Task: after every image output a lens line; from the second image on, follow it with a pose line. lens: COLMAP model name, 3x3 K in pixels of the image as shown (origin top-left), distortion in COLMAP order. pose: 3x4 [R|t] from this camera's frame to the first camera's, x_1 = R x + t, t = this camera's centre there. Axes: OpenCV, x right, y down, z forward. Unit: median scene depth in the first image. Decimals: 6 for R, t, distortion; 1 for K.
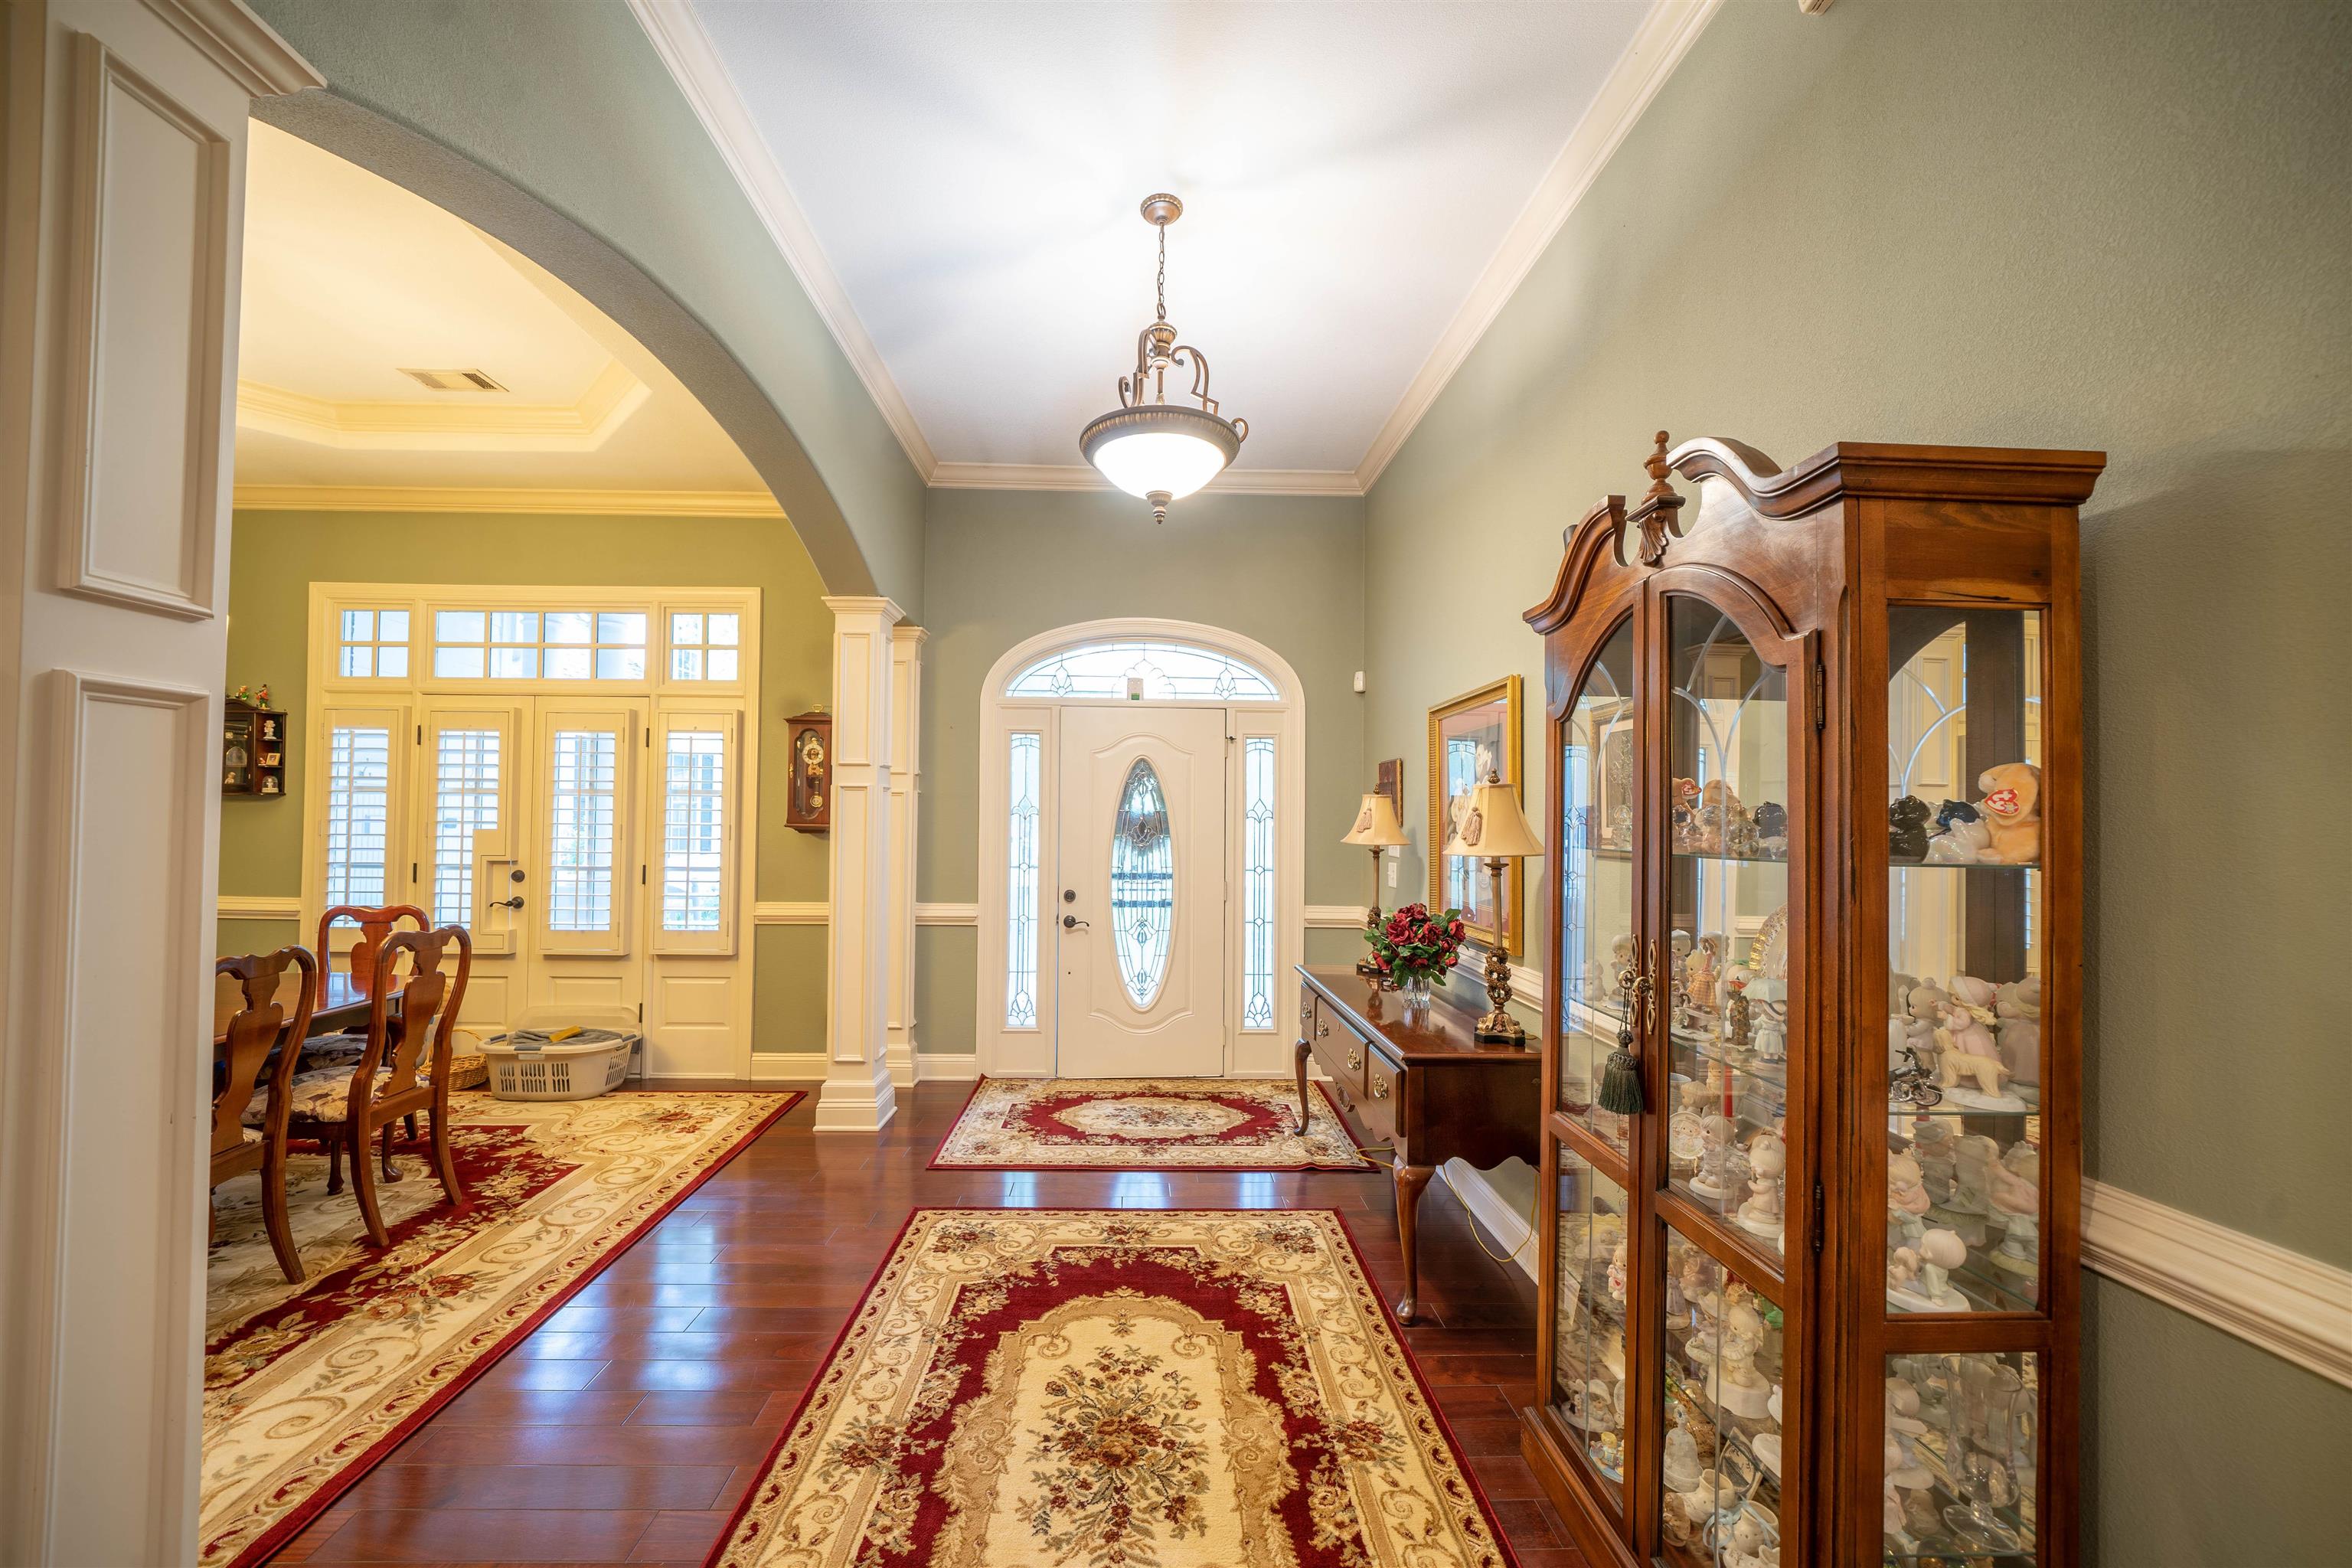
lens RADIAL K [[887.8, 0, 1165.9], [0, 887.8, 798.3], [0, 0, 1]] dist [-0.008180, 0.000304]
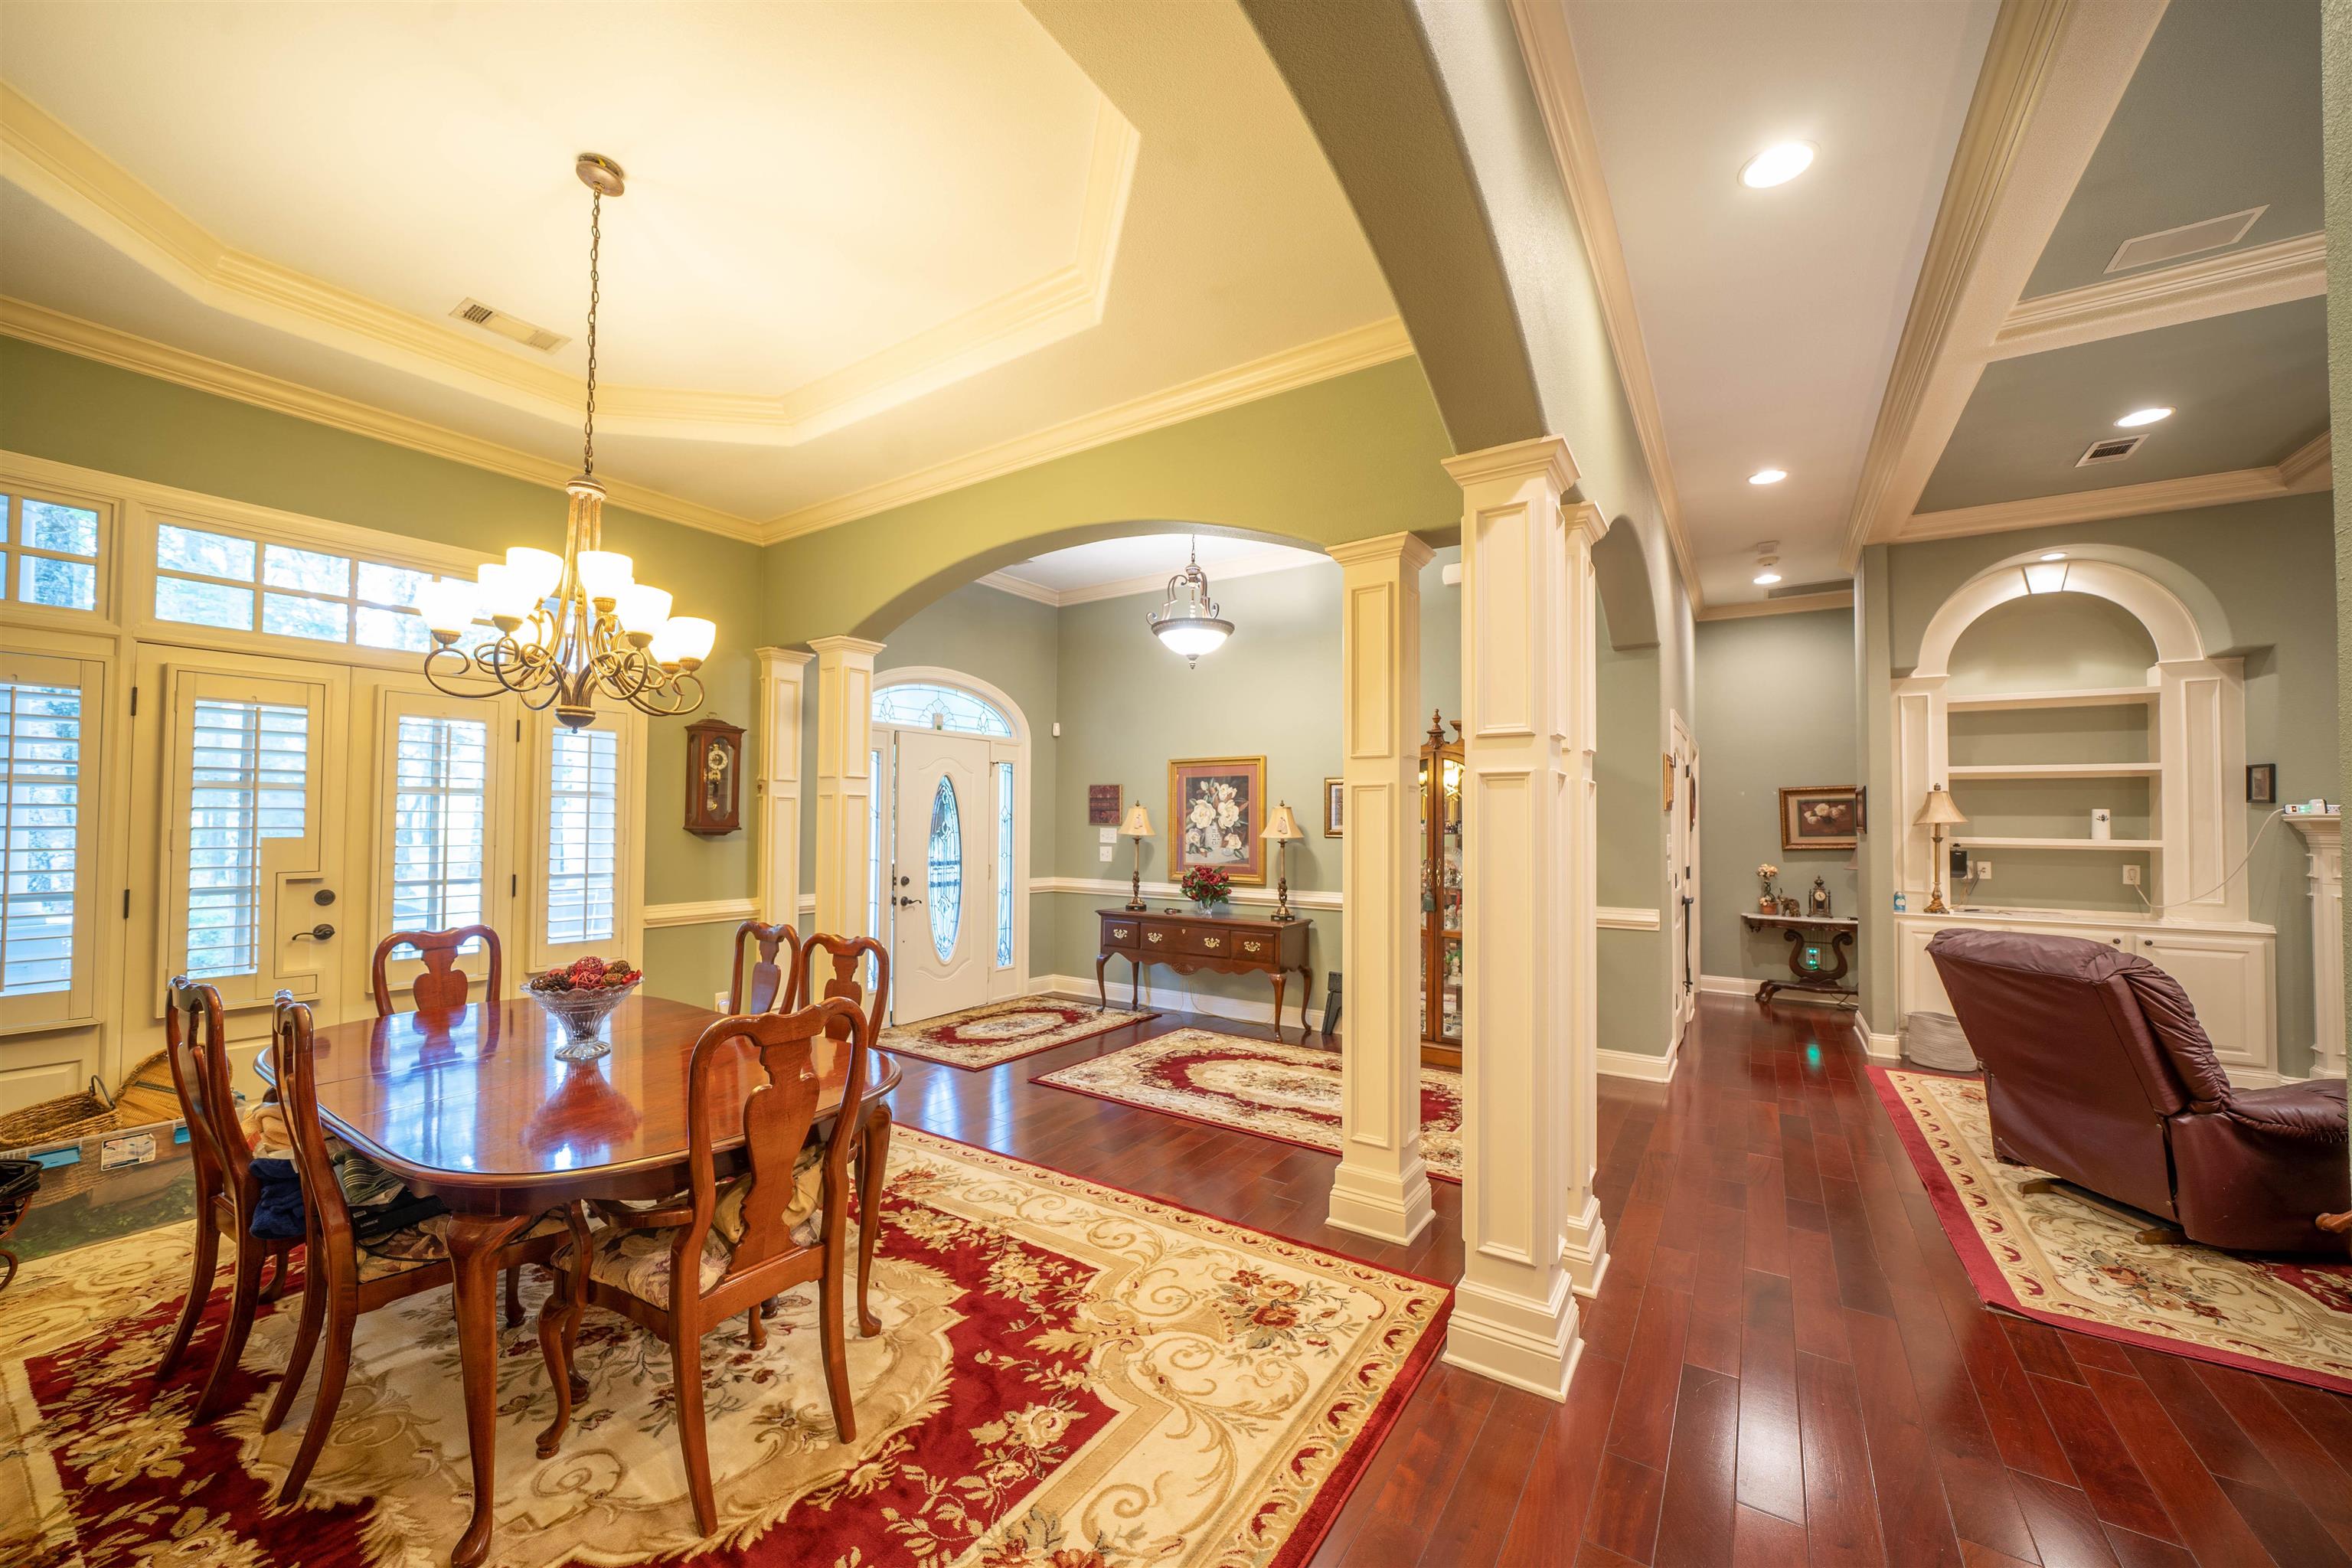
lens RADIAL K [[887.8, 0, 1165.9], [0, 887.8, 798.3], [0, 0, 1]] dist [-0.008180, 0.000304]
pose [[0.579672, 0.015571, 0.814701, -0.947544], [-0.020276, 0.999783, -0.004681, -0.010425], [-0.814598, -0.013805, 0.579862, -0.041811]]
